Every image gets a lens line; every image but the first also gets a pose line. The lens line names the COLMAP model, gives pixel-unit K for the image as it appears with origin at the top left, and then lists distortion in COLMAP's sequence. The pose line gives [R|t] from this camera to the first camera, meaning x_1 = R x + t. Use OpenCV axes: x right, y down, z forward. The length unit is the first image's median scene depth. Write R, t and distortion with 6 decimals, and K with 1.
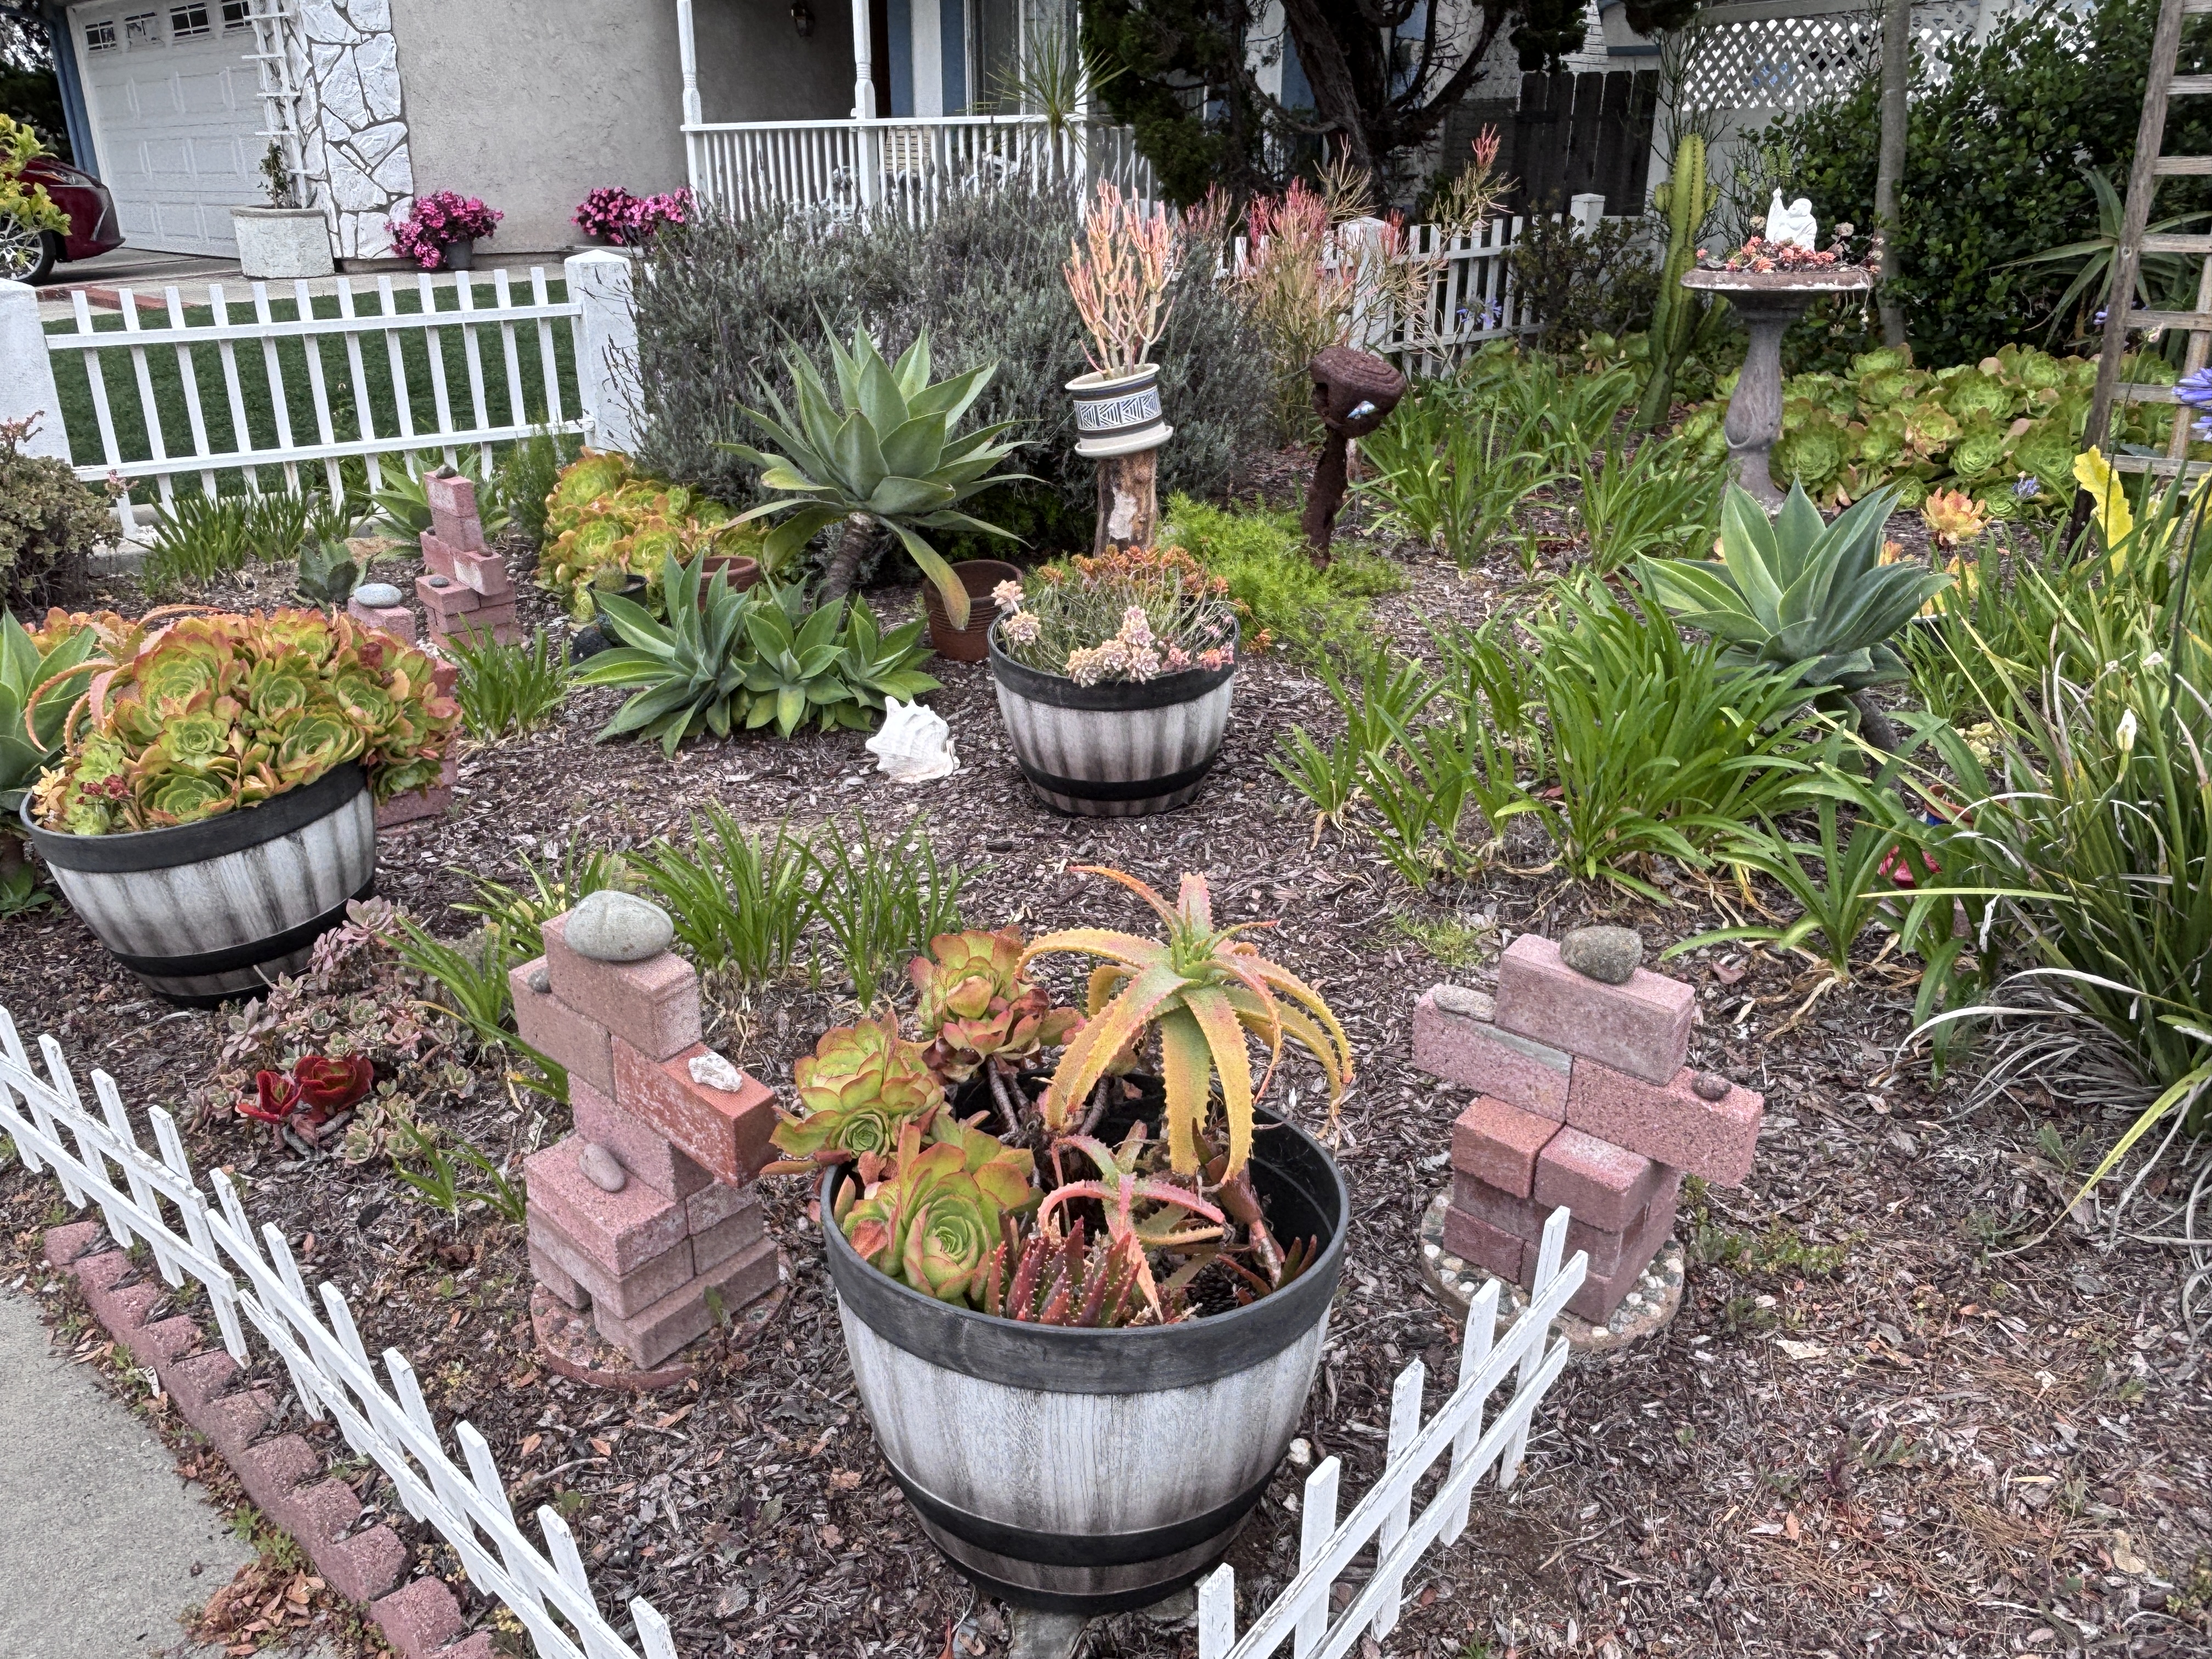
lens RADIAL K [[1627.9, 0, 1042.0], [0, 1627.9, 827.3], [0, 0, 1]] dist [-0.009958, -0.005891]
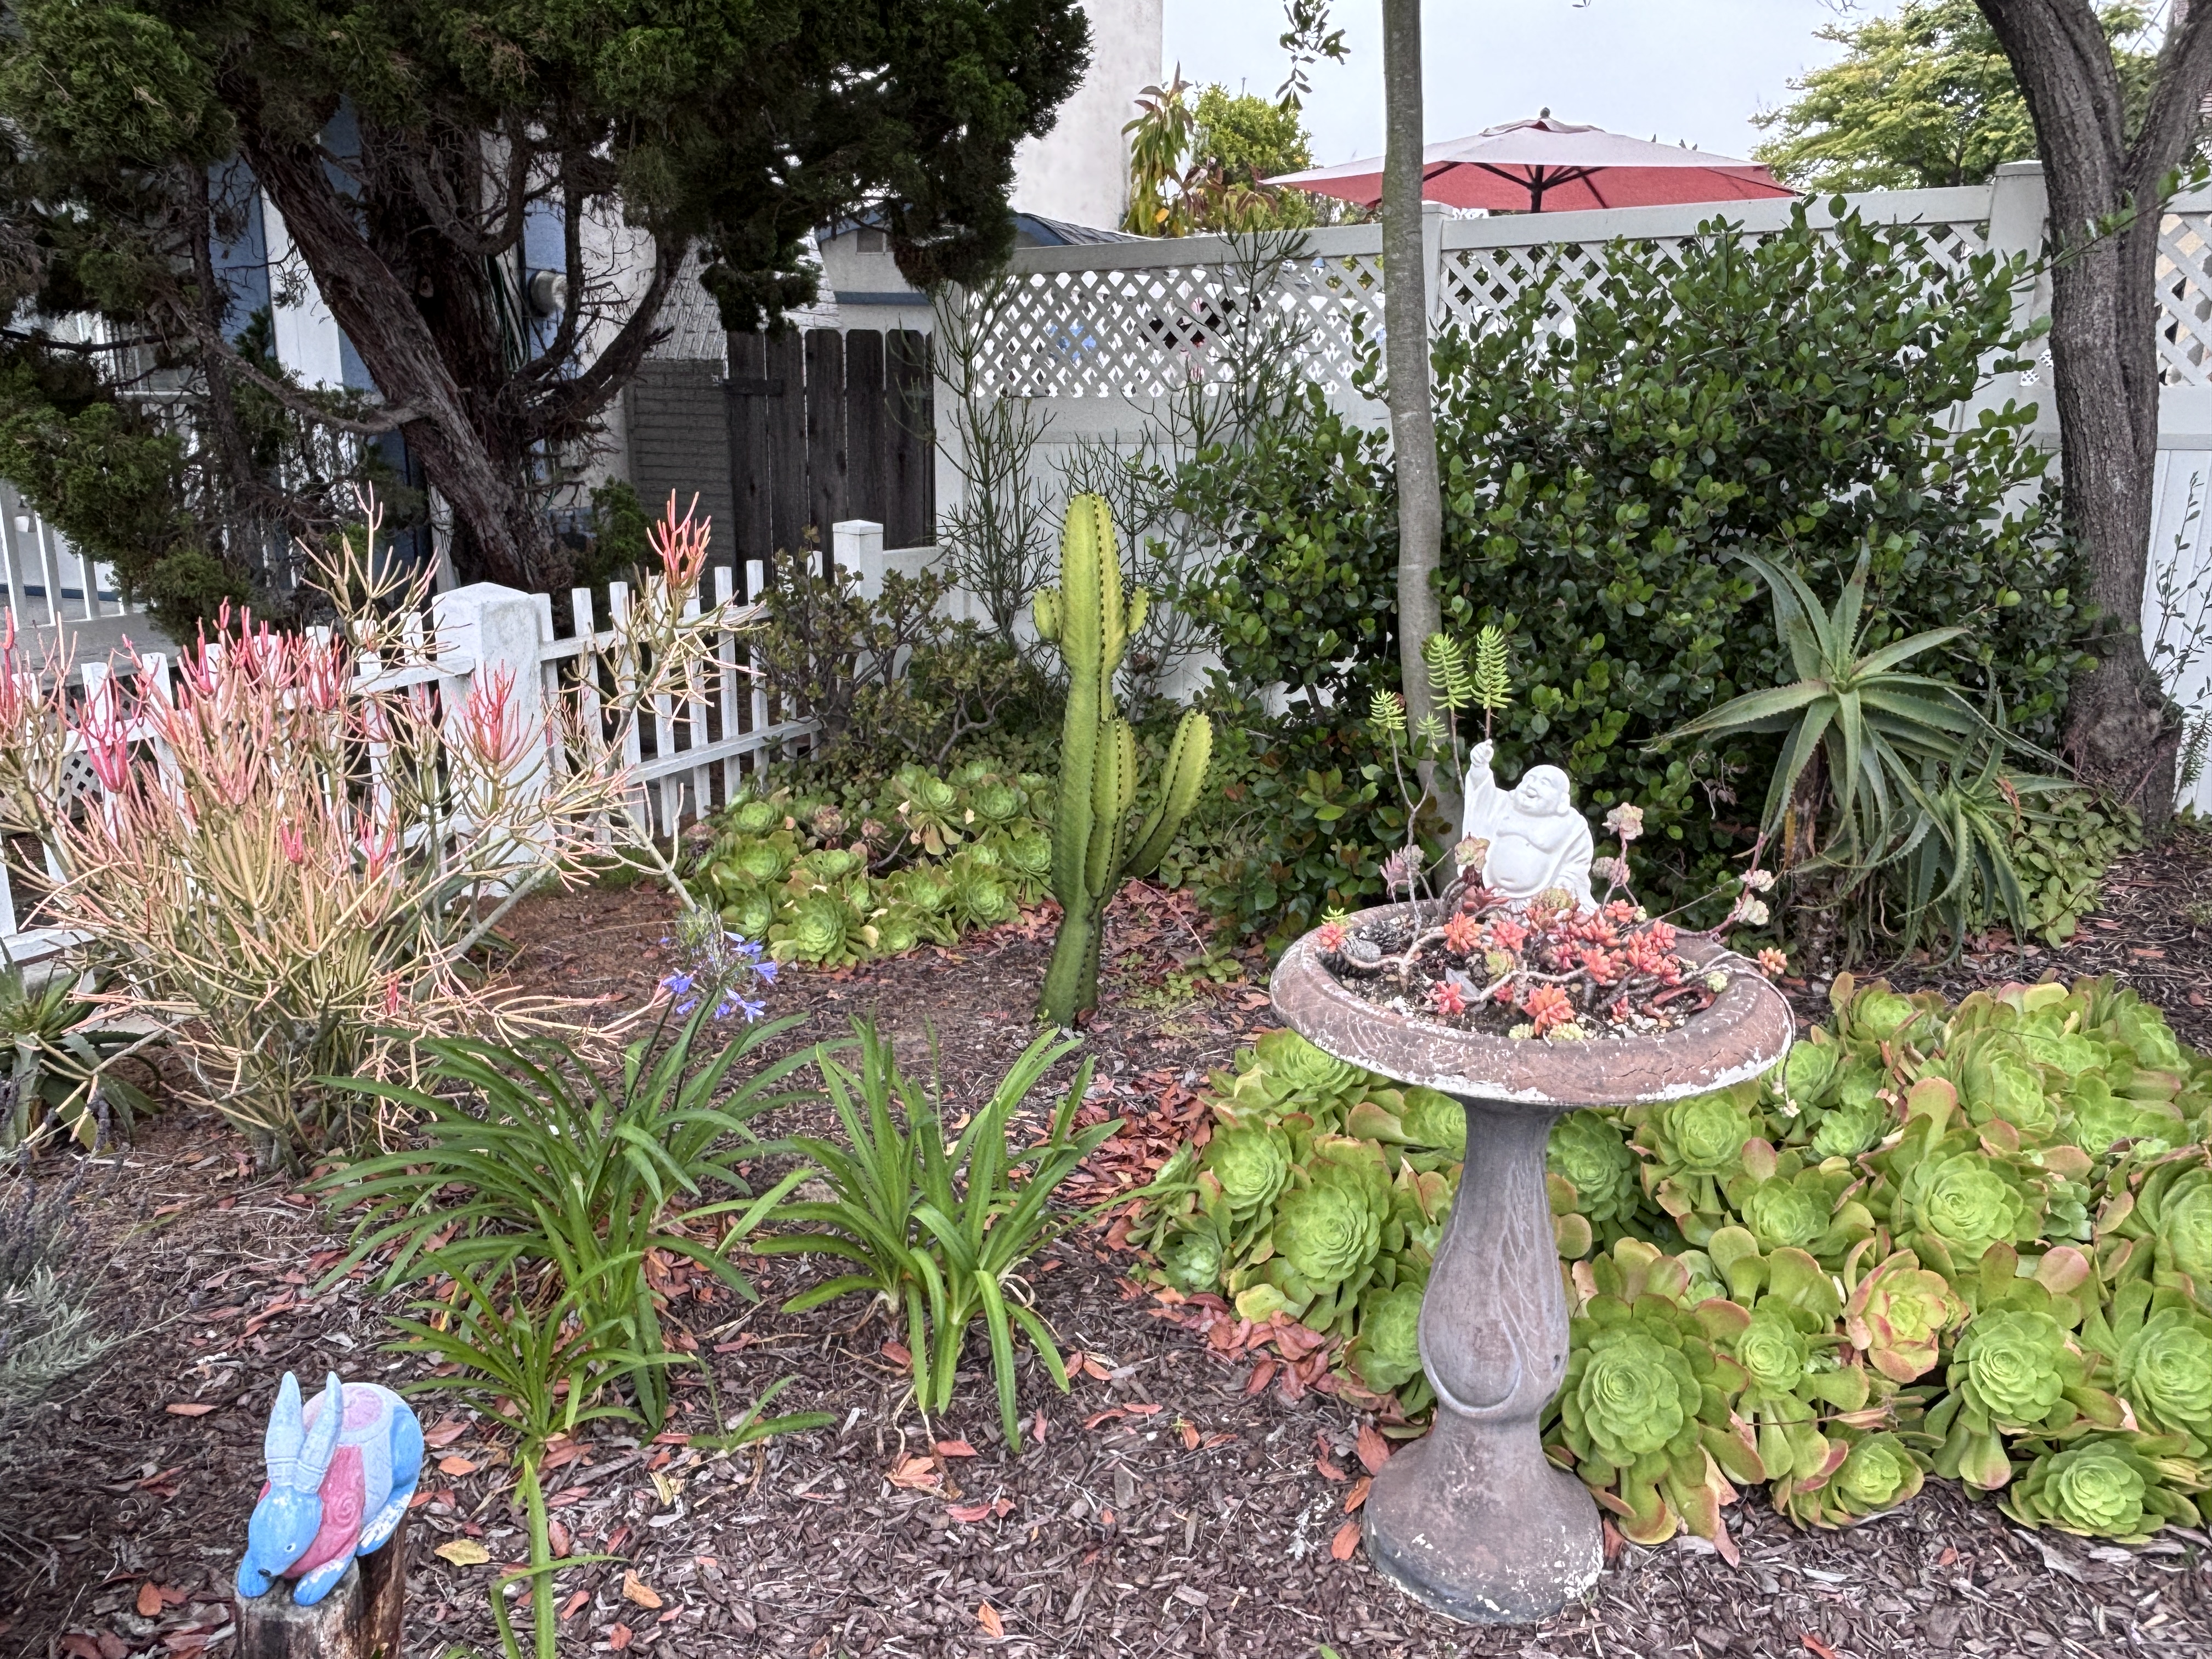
lens RADIAL K [[1652.0, 0, 1113.0], [0, 1652.0, 791.9], [0, 0, 1]] dist [0.063872, -0.096641]
pose [[0.884502, -0.099800, 0.455737, 0.120089], [0.164522, 0.980820, -0.104521, -0.204851], [-0.436565, 0.167428, 0.883957, 0.405778]]
